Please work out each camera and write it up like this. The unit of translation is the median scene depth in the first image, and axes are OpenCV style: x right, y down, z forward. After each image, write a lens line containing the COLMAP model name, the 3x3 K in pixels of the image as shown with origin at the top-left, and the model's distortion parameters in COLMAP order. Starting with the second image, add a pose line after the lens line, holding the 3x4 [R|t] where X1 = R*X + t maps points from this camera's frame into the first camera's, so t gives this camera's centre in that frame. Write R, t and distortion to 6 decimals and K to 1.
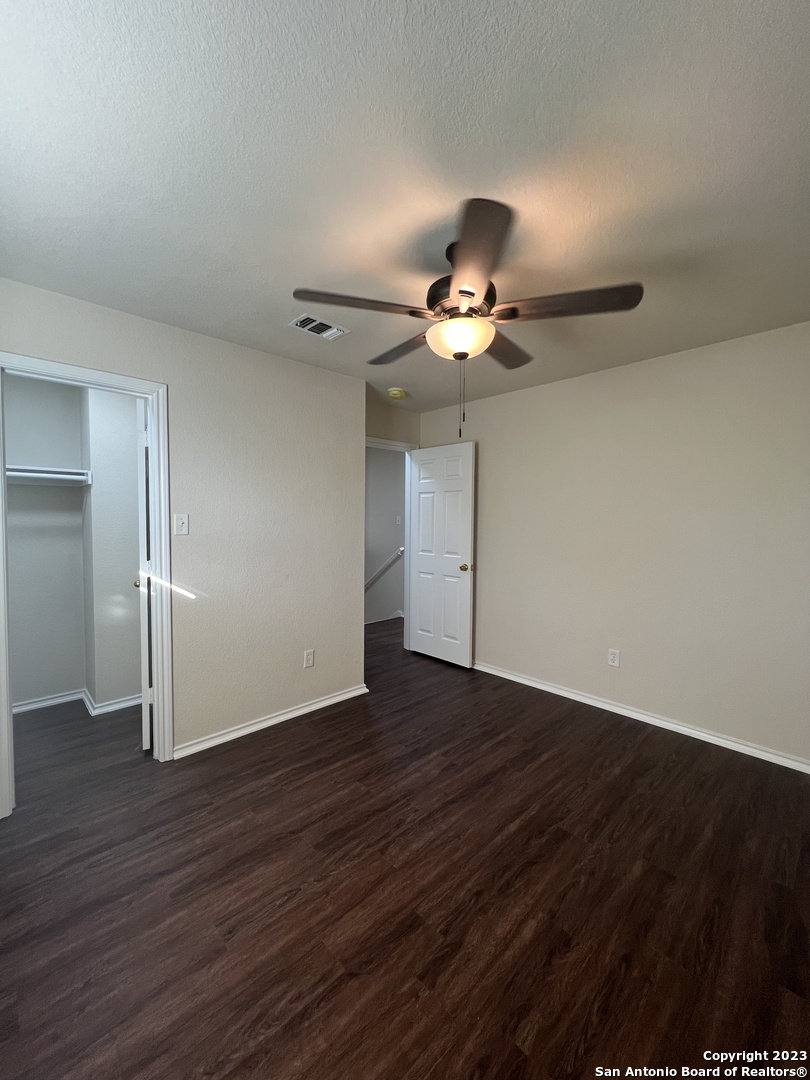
lens RADIAL K [[430.8, 0, 406.2], [0, 430.8, 535.0], [0, 0, 1]] dist [0.000217, 0.000307]
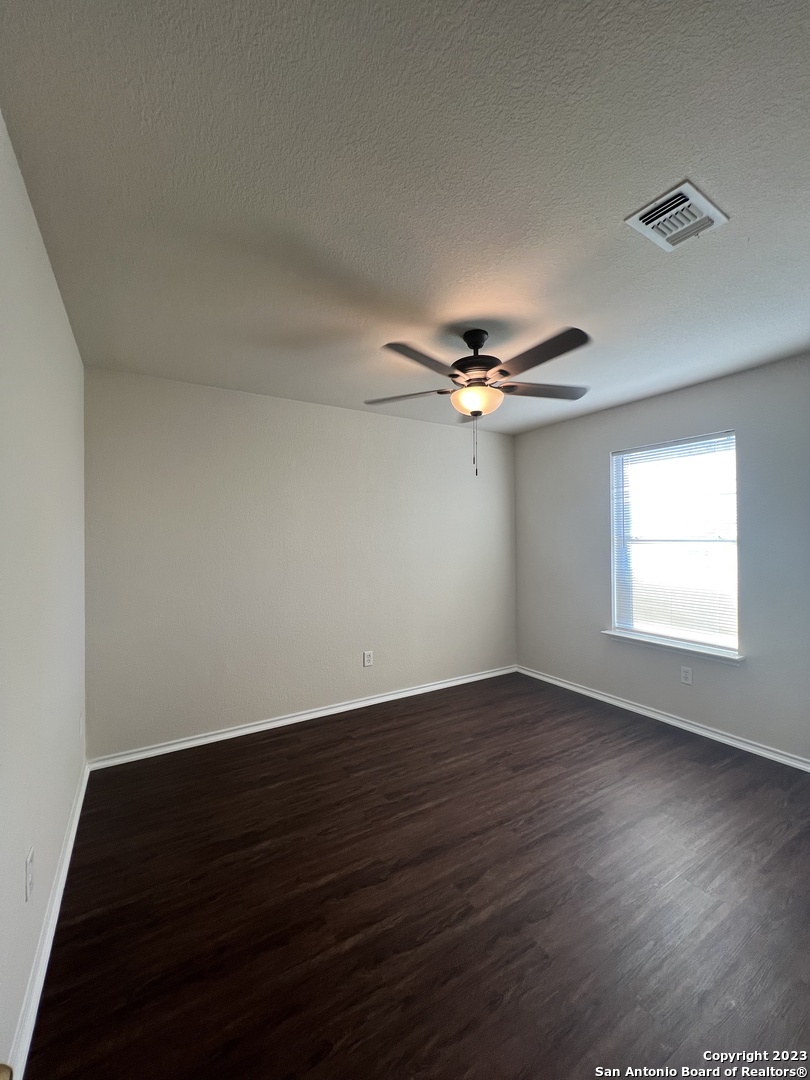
lens RADIAL K [[430.8, 0, 406.2], [0, 430.8, 535.0], [0, 0, 1]] dist [0.000217, 0.000307]
pose [[-0.977037, 0.004676, 0.213017, 0.049788], [0.010281, 0.999629, 0.025214, -0.069364], [-0.212820, 0.026825, -0.976723, 1.942881]]
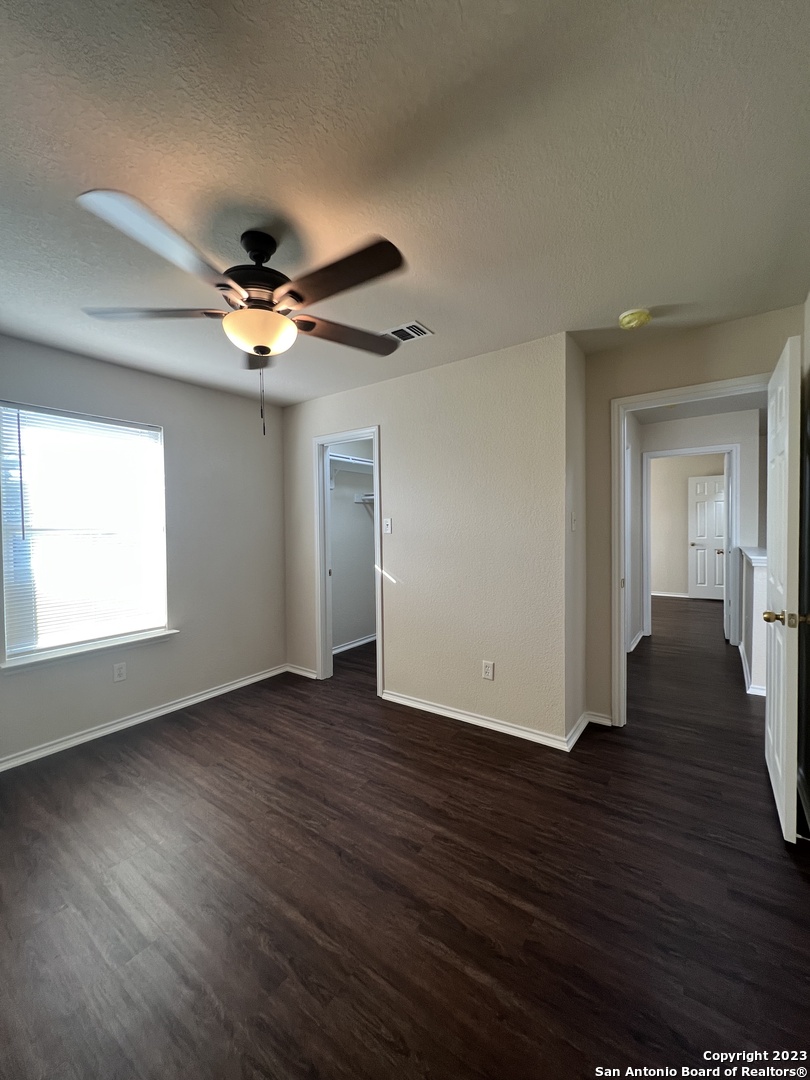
lens RADIAL K [[430.8, 0, 406.2], [0, 430.8, 535.0], [0, 0, 1]] dist [0.000217, 0.000307]
pose [[0.178261, 0.015405, -0.983863, 0.950753], [-0.019219, 0.999741, 0.012171, -0.017132], [0.983796, 0.016739, 0.178511, 0.963451]]
